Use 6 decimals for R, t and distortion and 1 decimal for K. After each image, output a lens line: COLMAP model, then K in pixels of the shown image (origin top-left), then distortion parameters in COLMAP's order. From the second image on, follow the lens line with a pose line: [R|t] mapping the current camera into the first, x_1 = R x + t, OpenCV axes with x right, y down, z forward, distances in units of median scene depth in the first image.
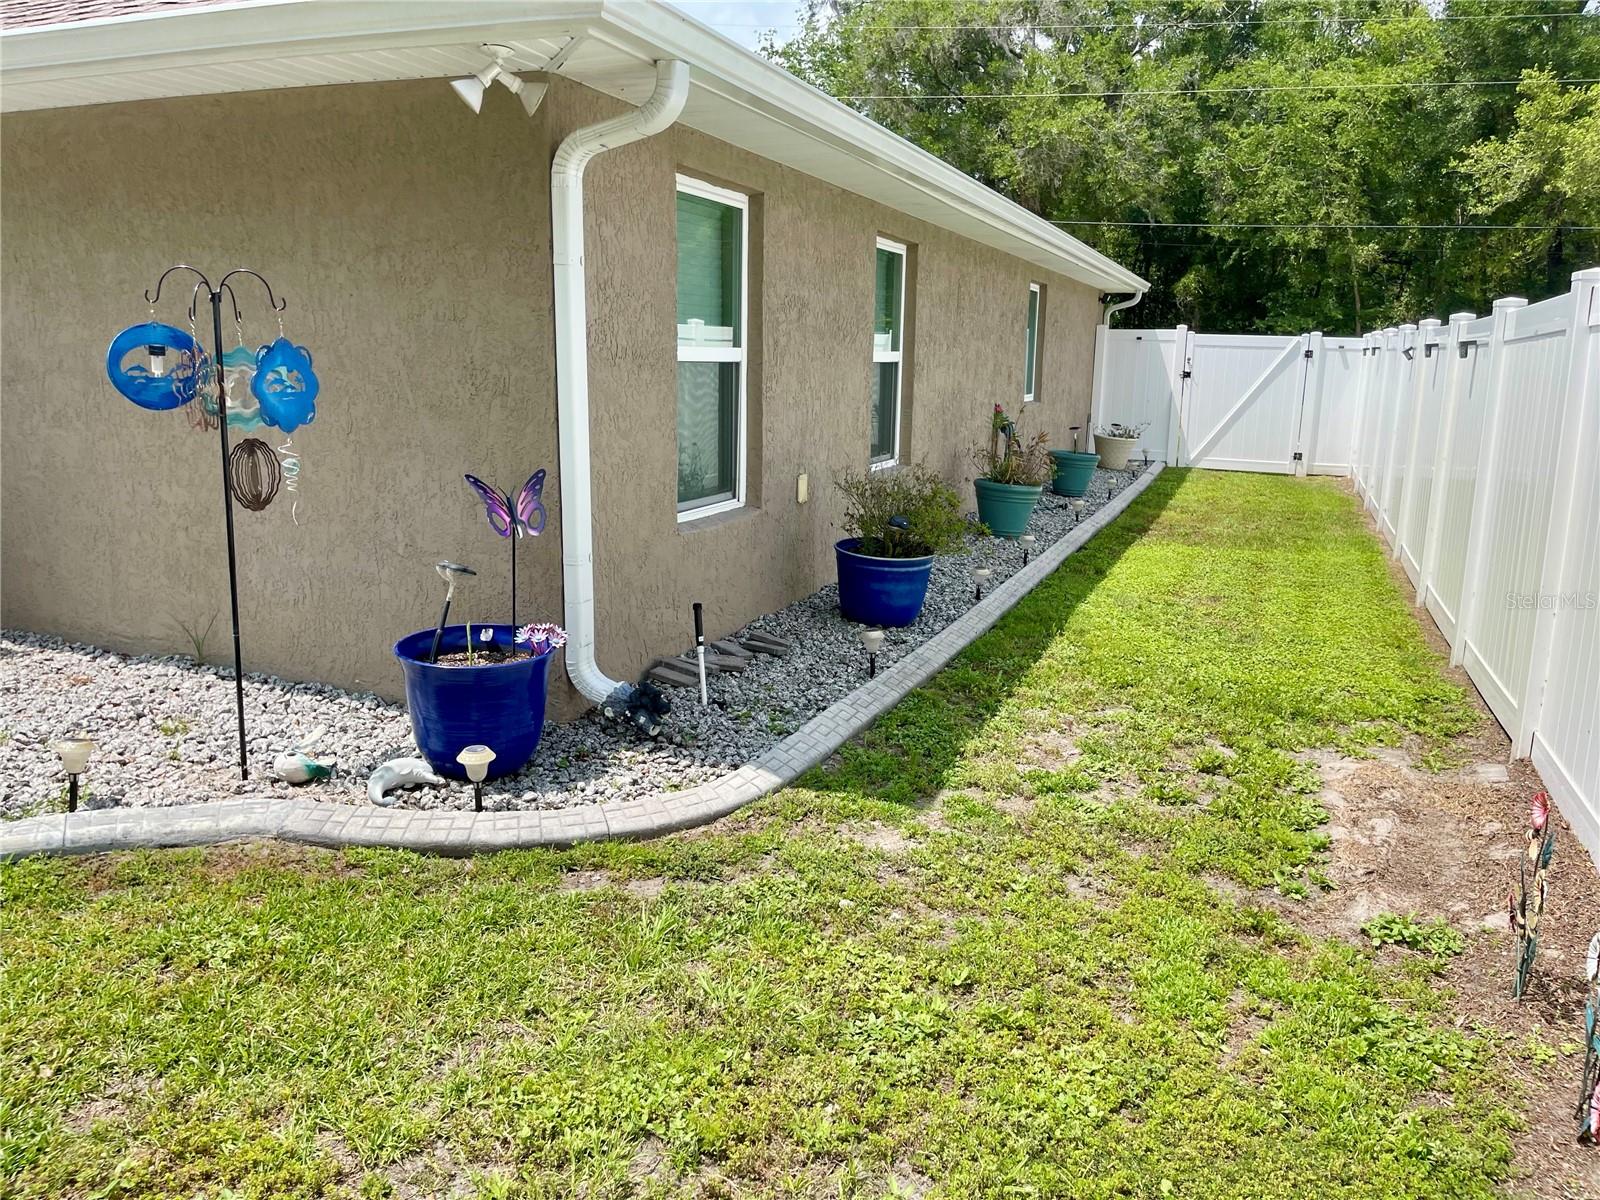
lens RADIAL K [[1217.1, 0, 800.1], [0, 1217.1, 605.2], [0, 0, 1]] dist [0.034768, -0.053761]
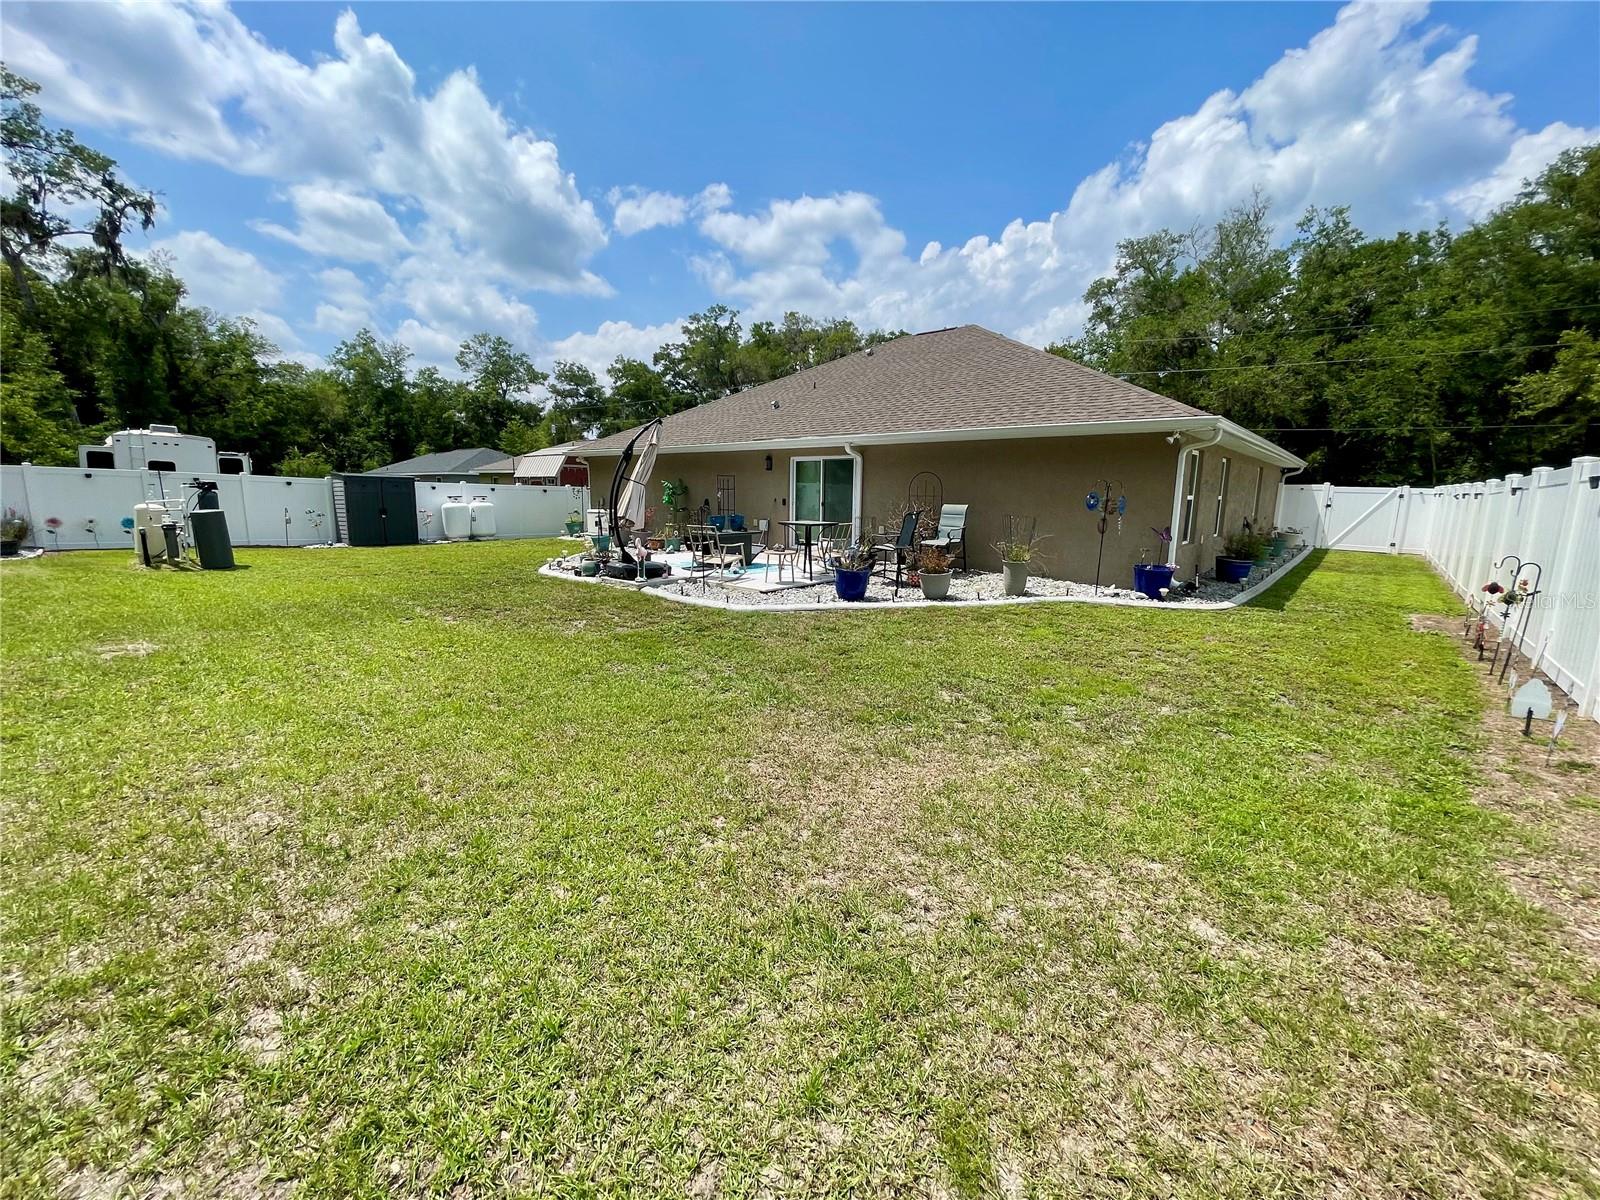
lens RADIAL K [[645.0, 0, 775.9], [0, 645.0, 606.9], [0, 0, 1]] dist [-0.004982, -0.000375]
pose [[0.931495, 0.054117, -0.359705, -0.094989], [-0.066544, 0.997536, -0.022244, 0.042943], [0.357615, 0.044657, 0.932801, -0.214776]]
